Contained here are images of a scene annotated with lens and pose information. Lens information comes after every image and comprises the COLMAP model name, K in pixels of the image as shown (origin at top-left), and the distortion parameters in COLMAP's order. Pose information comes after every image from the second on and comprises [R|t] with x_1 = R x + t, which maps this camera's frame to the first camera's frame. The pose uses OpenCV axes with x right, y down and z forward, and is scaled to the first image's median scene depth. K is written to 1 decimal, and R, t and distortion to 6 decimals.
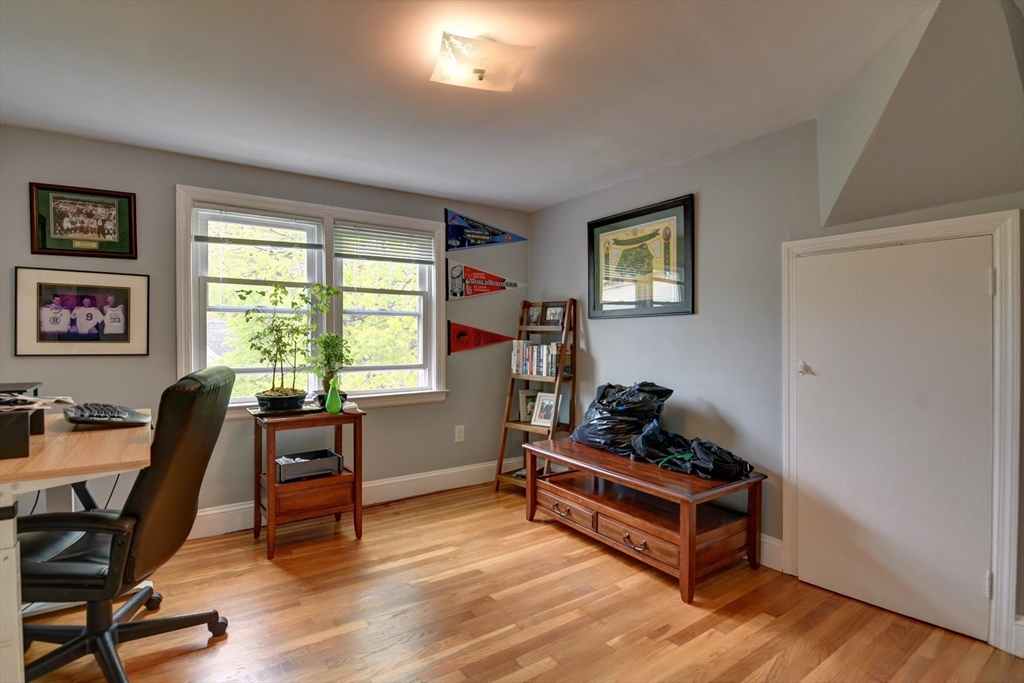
lens RADIAL K [[497.8, 0, 503.6], [0, 497.8, 344.4], [0, 0, 1]] dist [-0.008410, -0.007955]
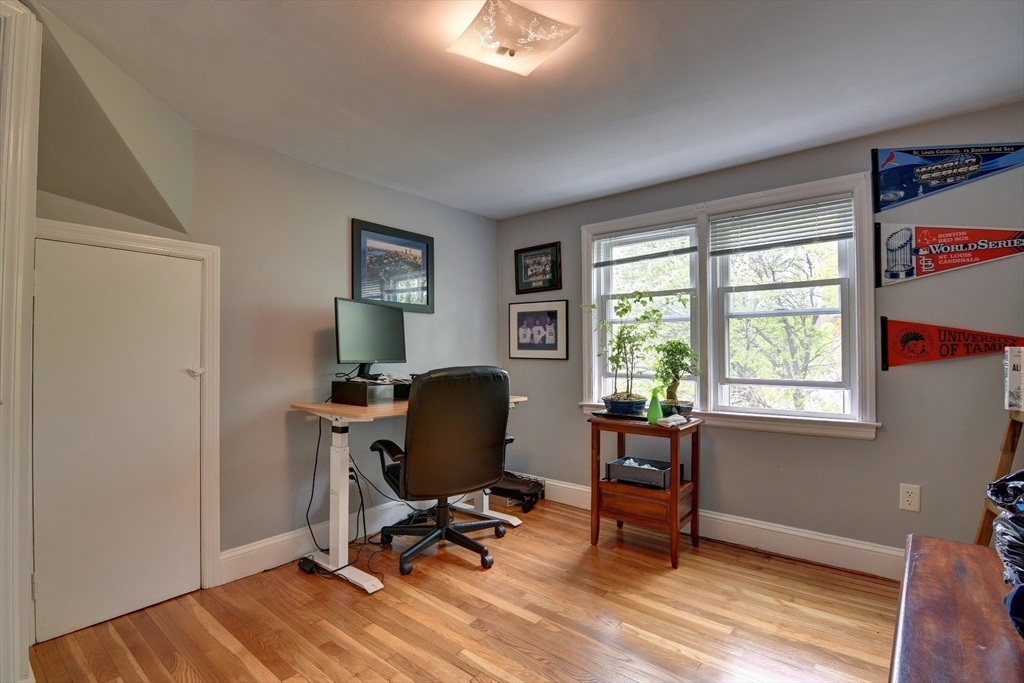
lens RADIAL K [[497.8, 0, 502.6], [0, 497.8, 339.5], [0, 0, 1]] dist [-0.008410, -0.007955]
pose [[0.255965, -0.019330, -0.966493, 0.479806], [-0.005542, 0.999754, -0.021463, -0.002307], [0.966670, 0.010850, 0.255795, 0.437865]]
